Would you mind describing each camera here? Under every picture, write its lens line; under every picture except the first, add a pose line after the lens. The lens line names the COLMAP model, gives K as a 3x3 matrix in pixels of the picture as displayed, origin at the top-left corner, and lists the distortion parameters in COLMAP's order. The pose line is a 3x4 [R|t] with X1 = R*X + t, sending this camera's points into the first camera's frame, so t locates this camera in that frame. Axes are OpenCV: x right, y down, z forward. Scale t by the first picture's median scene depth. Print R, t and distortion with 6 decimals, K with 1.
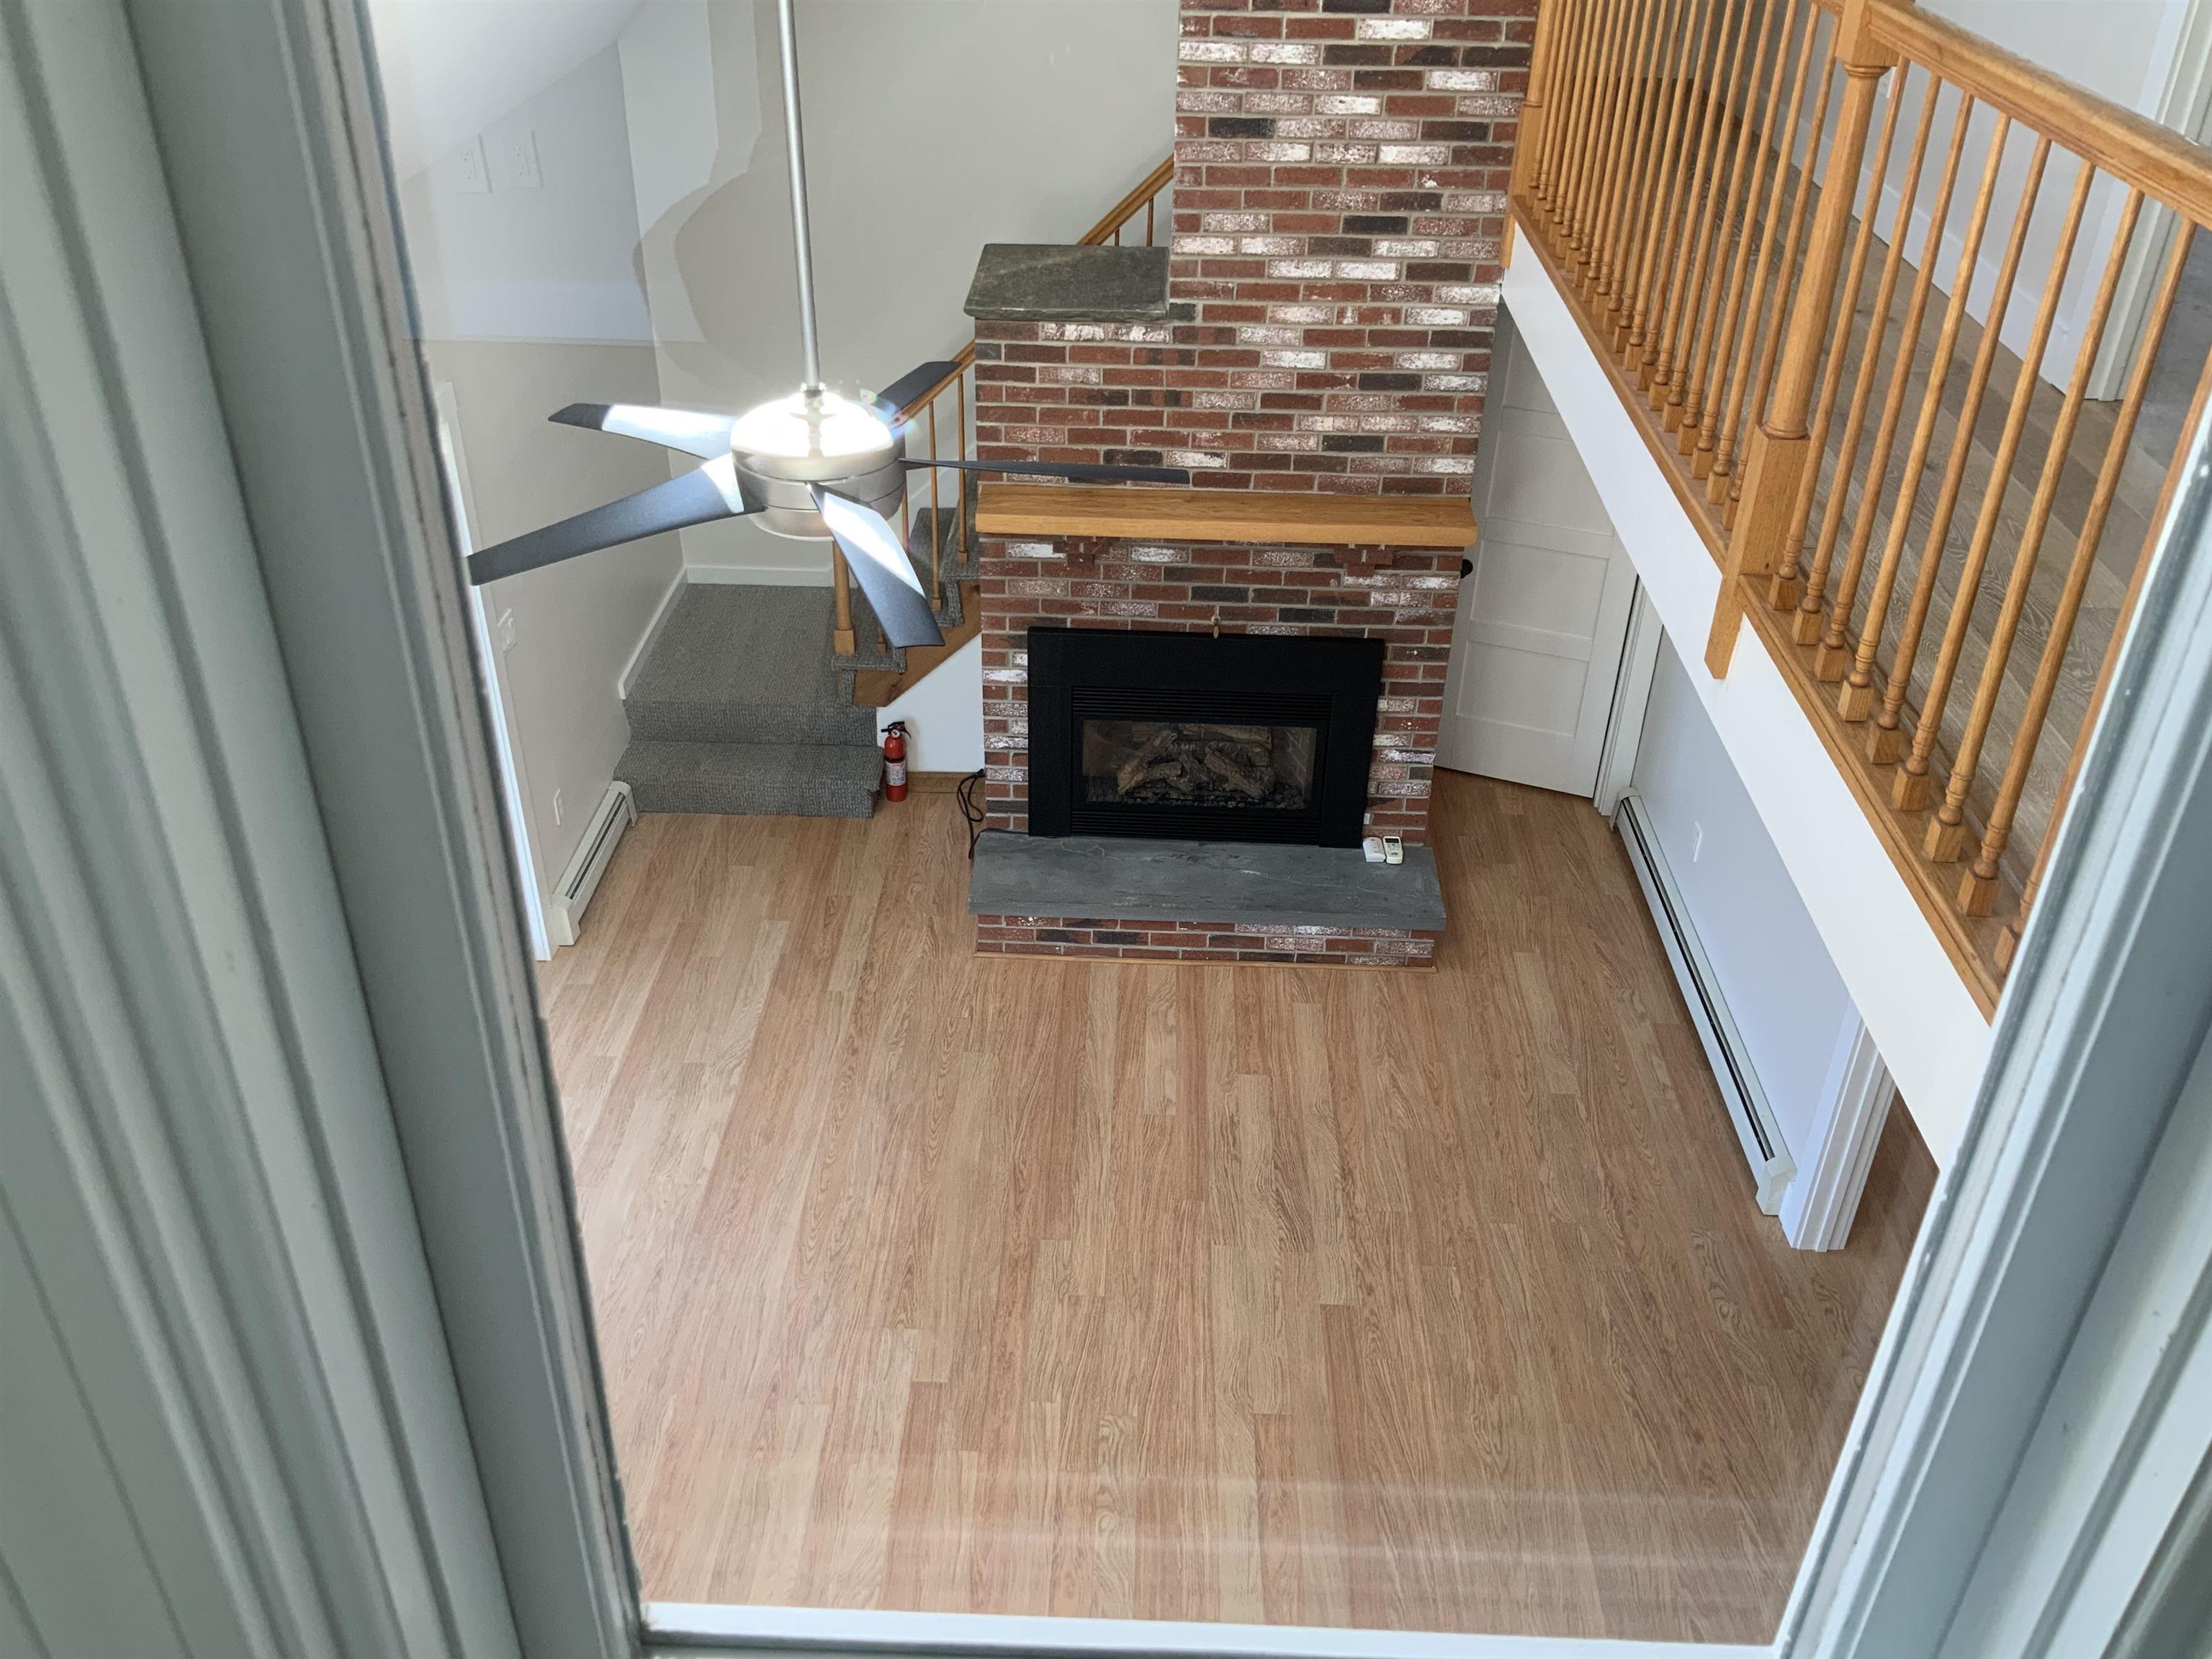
lens RADIAL K [[1817.6, 0, 1094.1], [0, 1817.6, 819.3], [0, 0, 1]] dist [0.123512, -0.261087]
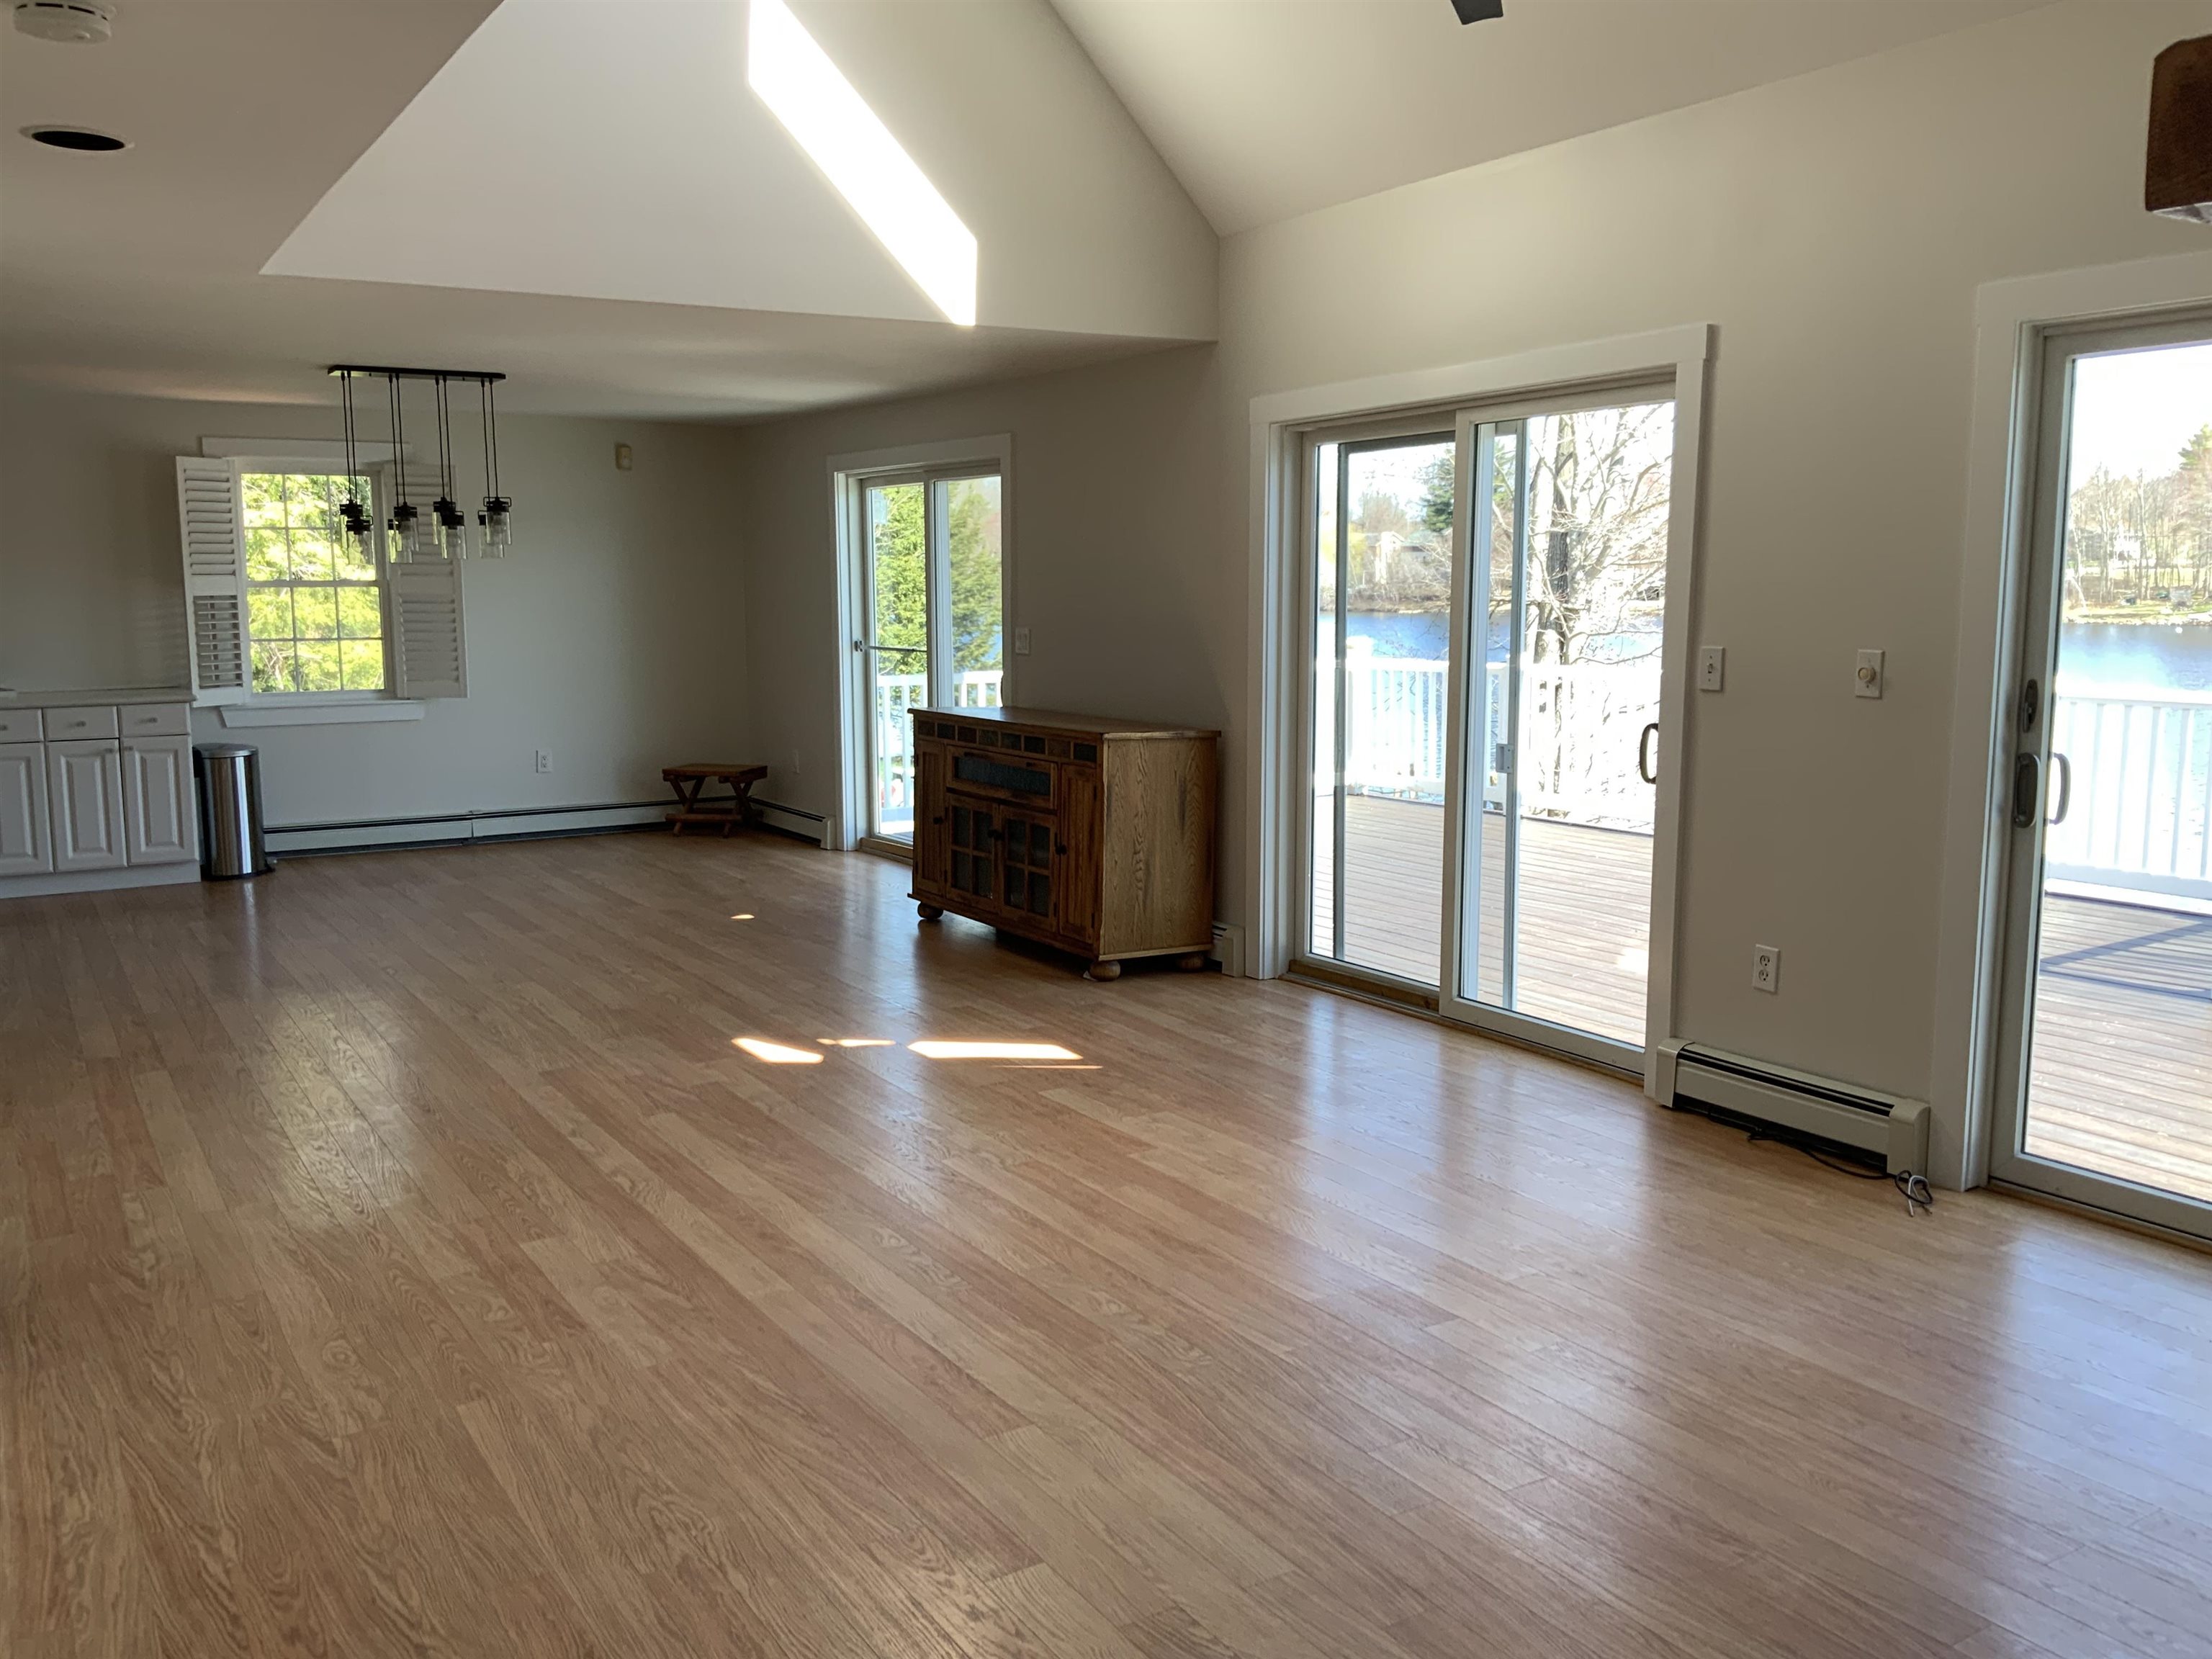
lens RADIAL K [[1817.6, 0, 1094.1], [0, 1817.6, 819.3], [0, 0, 1]] dist [0.123512, -0.261087]
pose [[-0.833214, 0.060724, -0.549606, 0.343004], [-0.300419, 0.784746, 0.542146, -0.164918], [0.464222, 0.616836, -0.635618, 1.079903]]
